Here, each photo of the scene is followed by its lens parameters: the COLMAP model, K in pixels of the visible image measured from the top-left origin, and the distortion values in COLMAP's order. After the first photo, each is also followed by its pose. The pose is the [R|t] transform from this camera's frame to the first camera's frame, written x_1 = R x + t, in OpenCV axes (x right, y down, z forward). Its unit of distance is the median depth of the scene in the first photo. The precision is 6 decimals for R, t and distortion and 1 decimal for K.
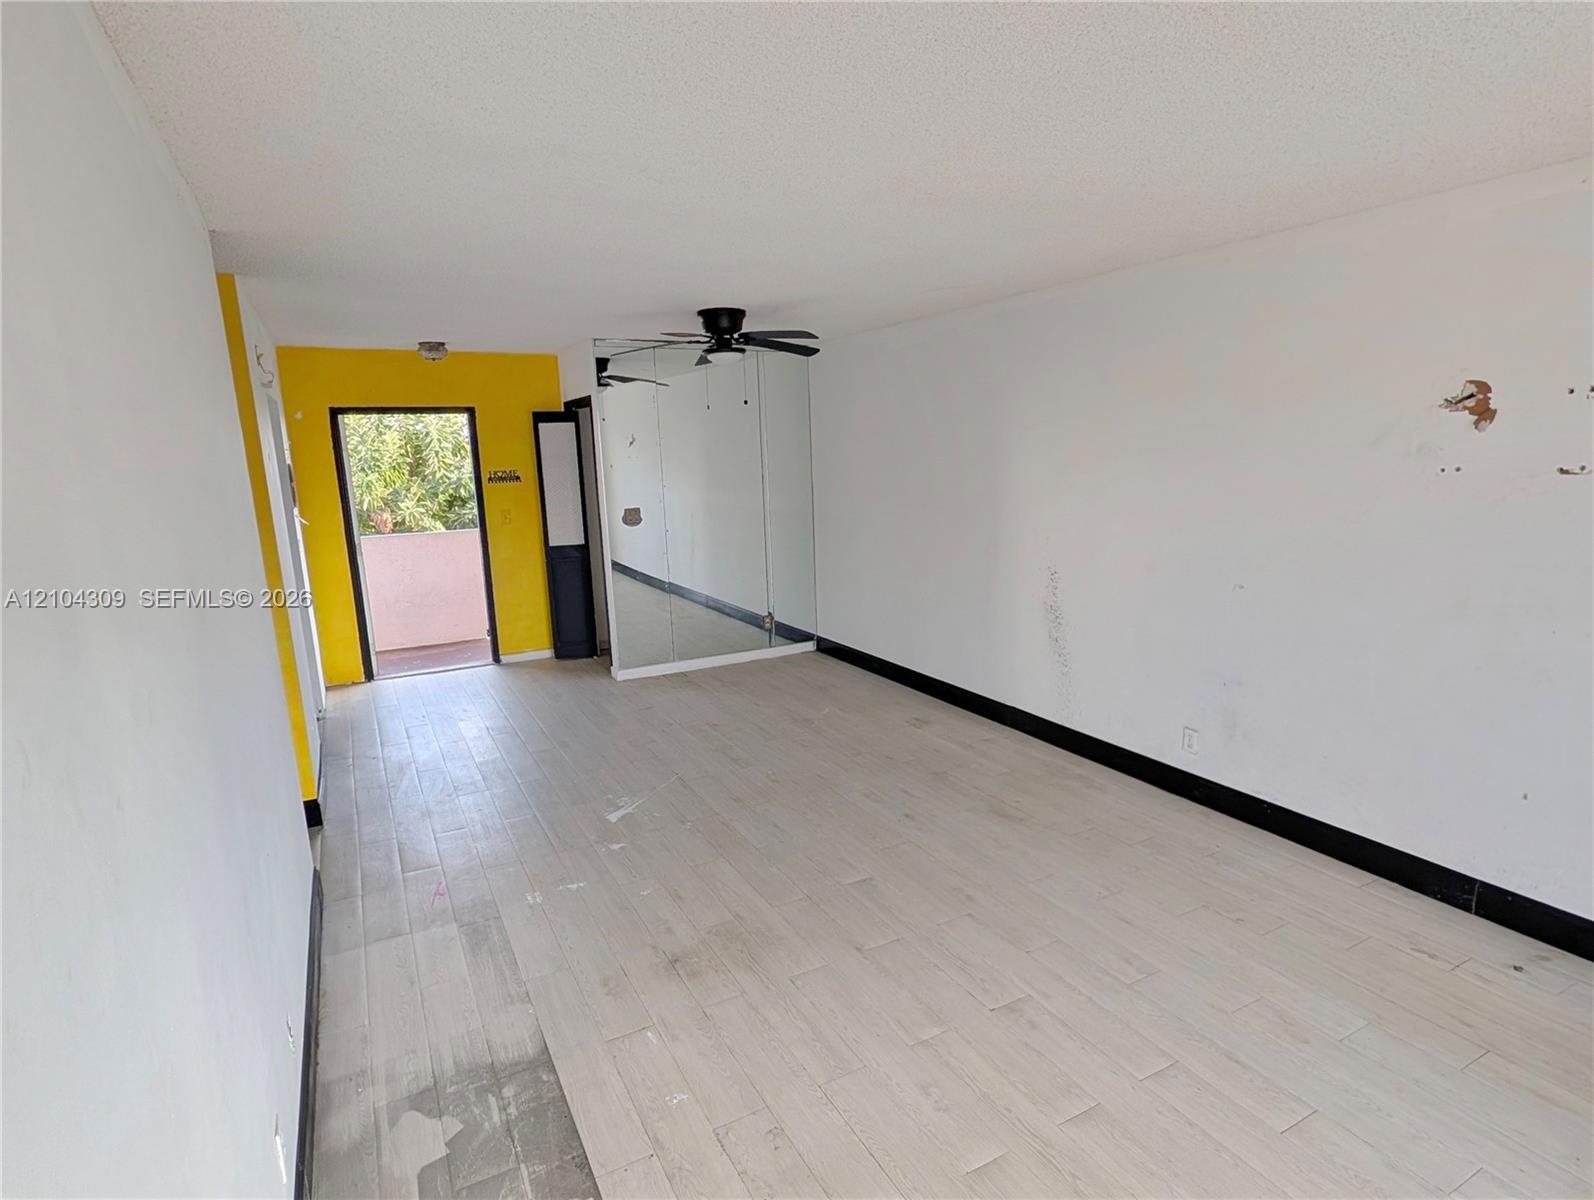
lens RADIAL K [[850.3, 0, 803.1], [0, 850.3, 615.4], [0, 0, 1]] dist [0.001289, 0.000631]
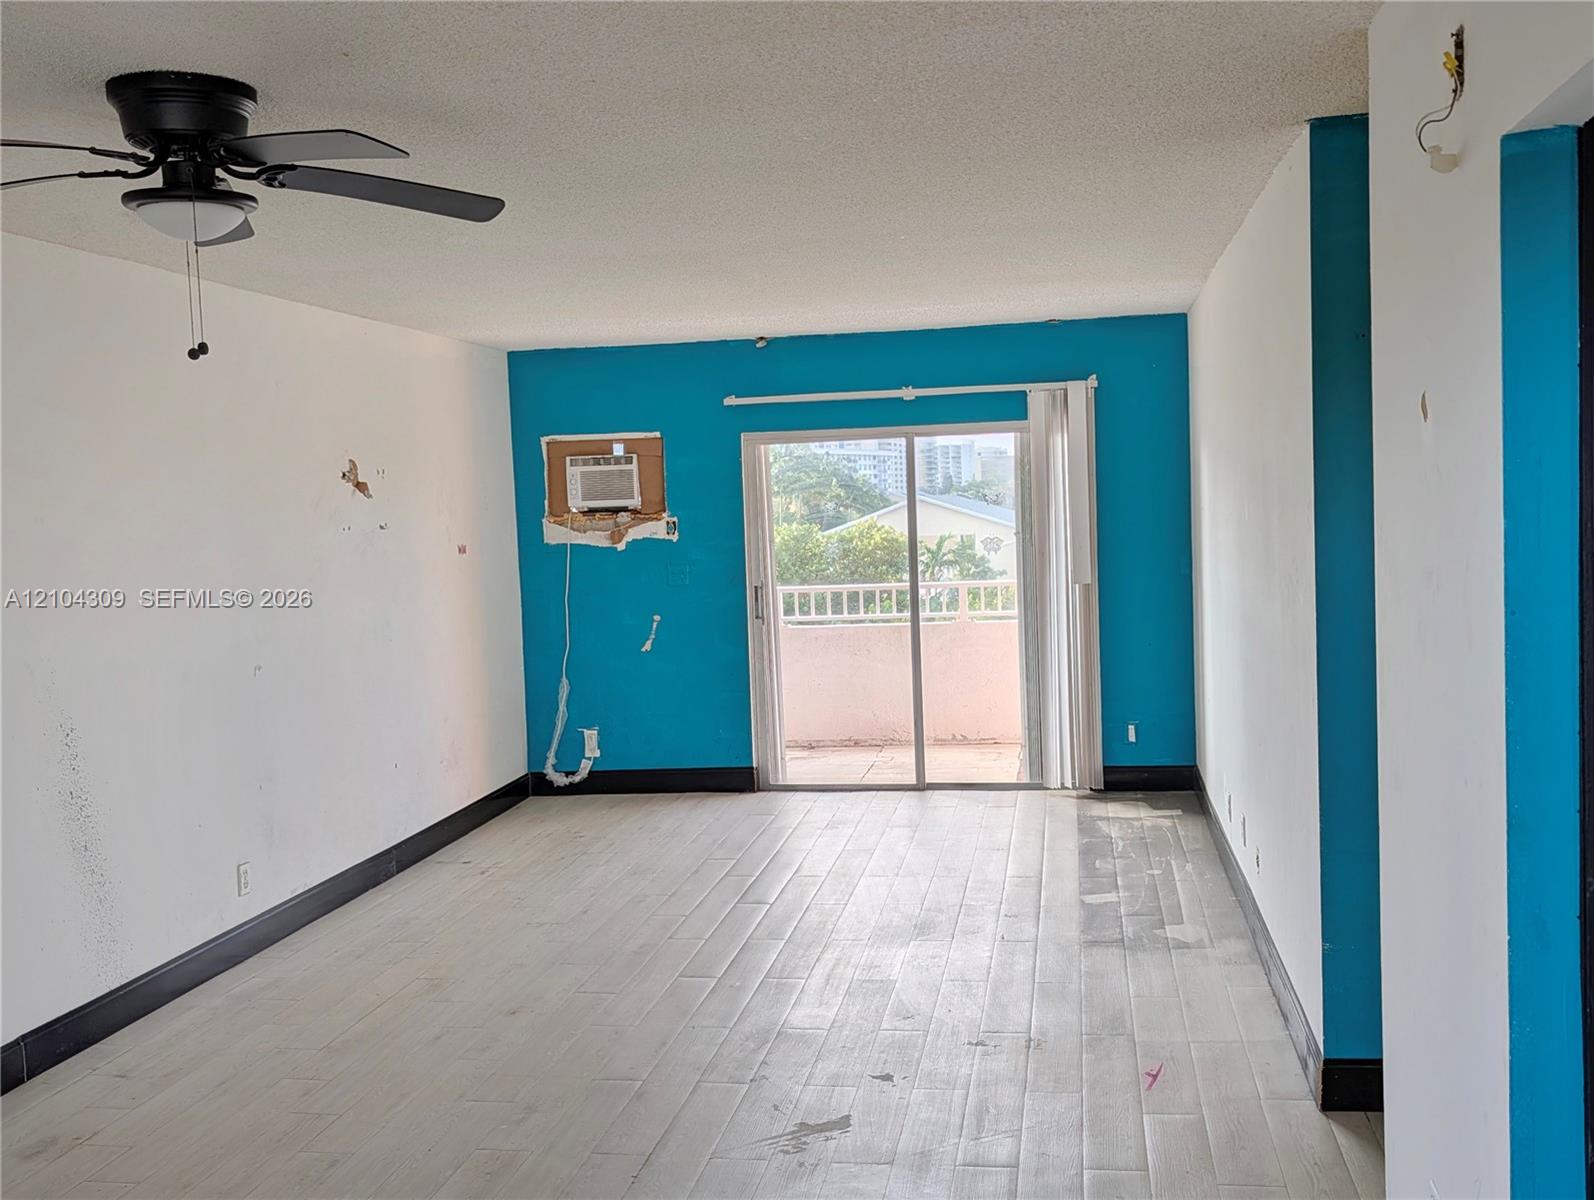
lens RADIAL K [[1574.0, 0, 800.9], [0, 1574.0, 601.8], [0, 0, 1]] dist [0.162946, 0.000000]
pose [[-0.781698, 0.018843, 0.623372, -0.891721], [0.181569, 0.963121, 0.198573, -0.305785], [-0.596641, 0.268409, -0.756291, 1.781899]]
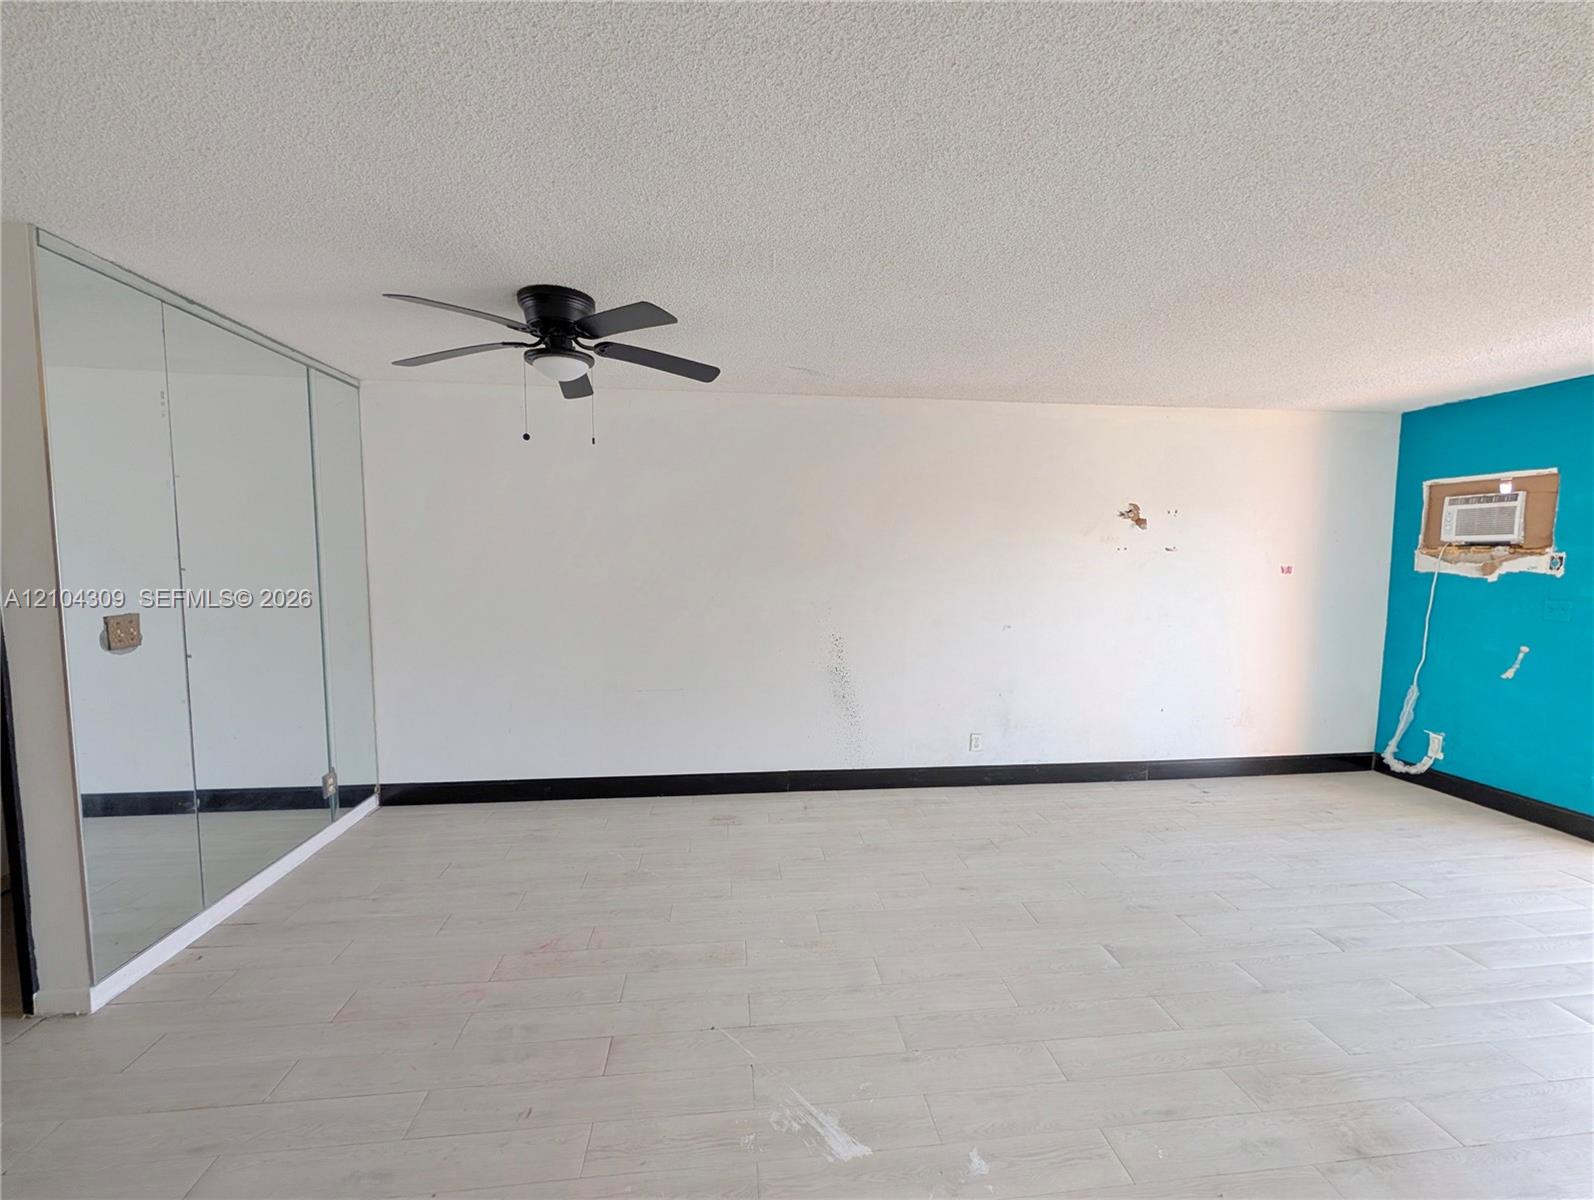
lens RADIAL K [[633.3, 0, 792.4], [0, 633.3, 606.5], [0, 0, 1]] dist [0.001413, -0.000265]
pose [[0.379133, -0.044597, 0.924267, -0.616468], [0.164000, 0.986264, -0.019684, -0.102798], [-0.910693, 0.159043, 0.381239, 0.859860]]
